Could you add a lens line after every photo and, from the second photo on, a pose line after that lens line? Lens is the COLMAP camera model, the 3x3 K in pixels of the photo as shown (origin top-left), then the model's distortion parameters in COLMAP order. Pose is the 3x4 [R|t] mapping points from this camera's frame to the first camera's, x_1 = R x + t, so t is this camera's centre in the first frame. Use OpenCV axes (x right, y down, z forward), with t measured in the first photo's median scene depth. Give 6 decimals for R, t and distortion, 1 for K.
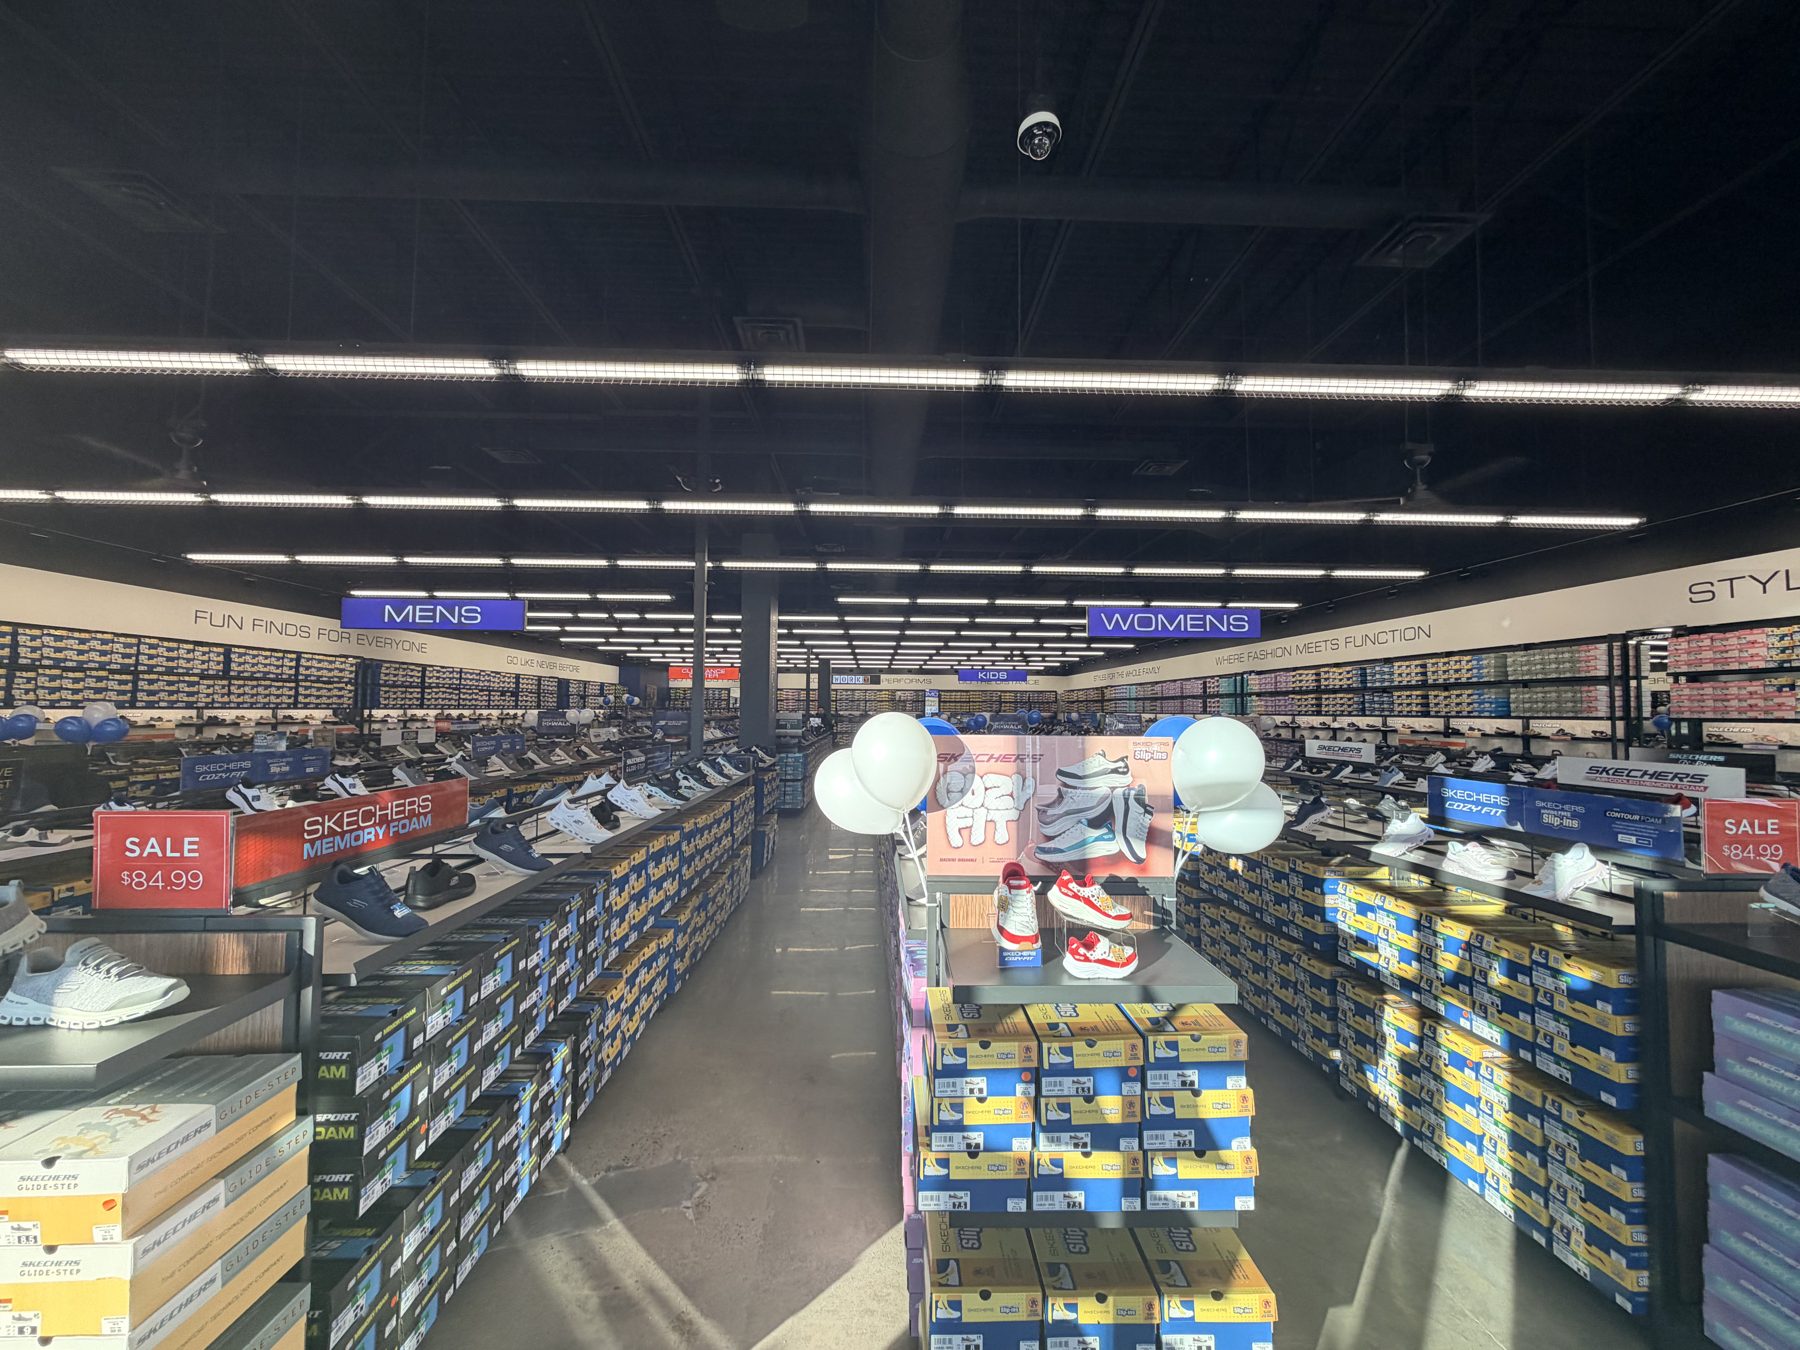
lens RADIAL K [[707.5, 0, 893.7], [0, 707.5, 683.0], [0, 0, 1]] dist [0.000010, 0.000093]
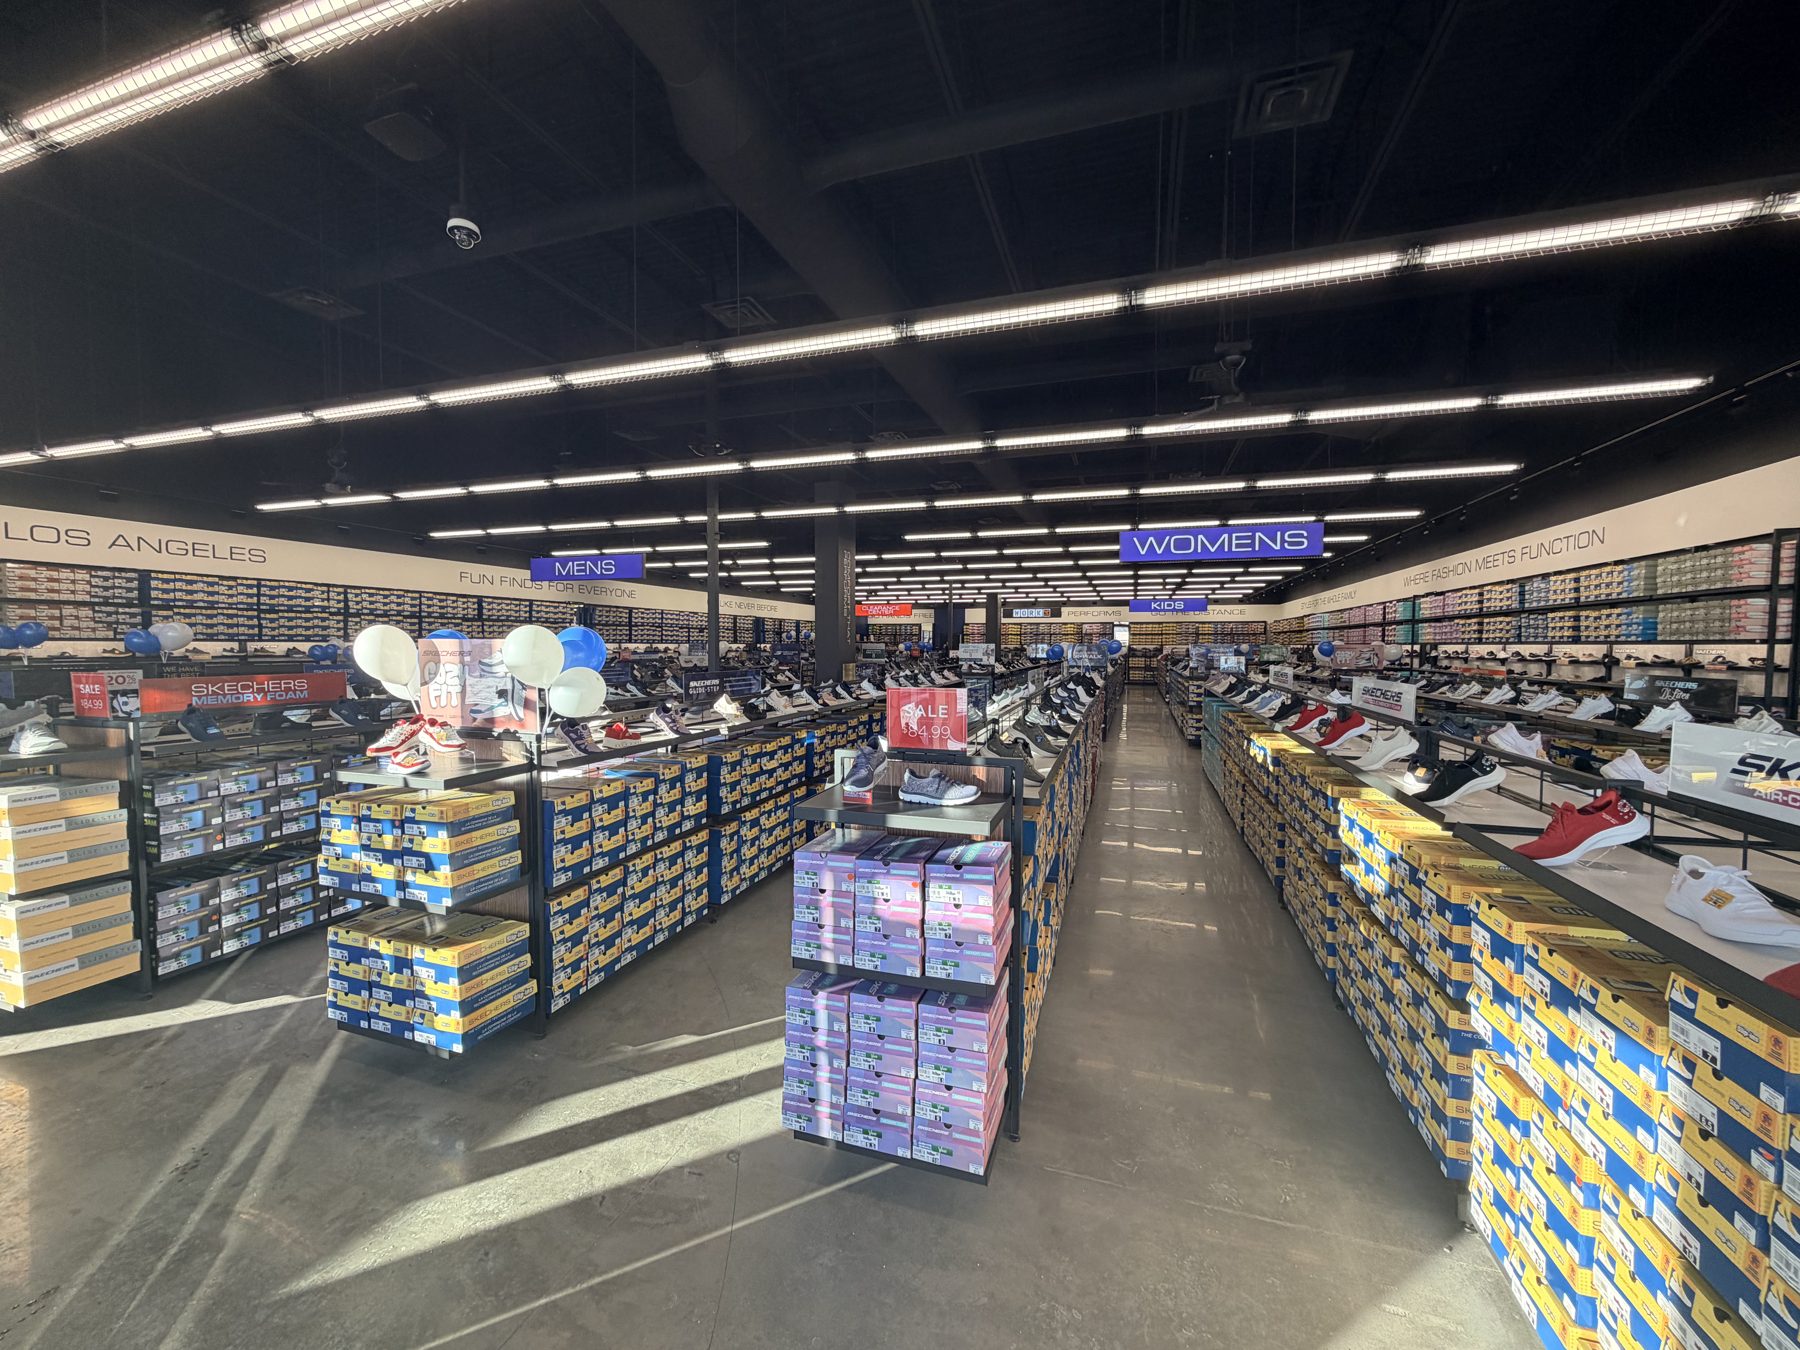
lens RADIAL K [[707.5, 0, 900.8], [0, 707.5, 677.1], [0, 0, 1]] dist [0.000010, 0.000093]
pose [[0.939587, 0.010478, -0.342150, 0.332744], [0.017580, 0.996735, 0.078801, 0.010115], [0.341859, -0.080056, 0.936335, -0.032096]]
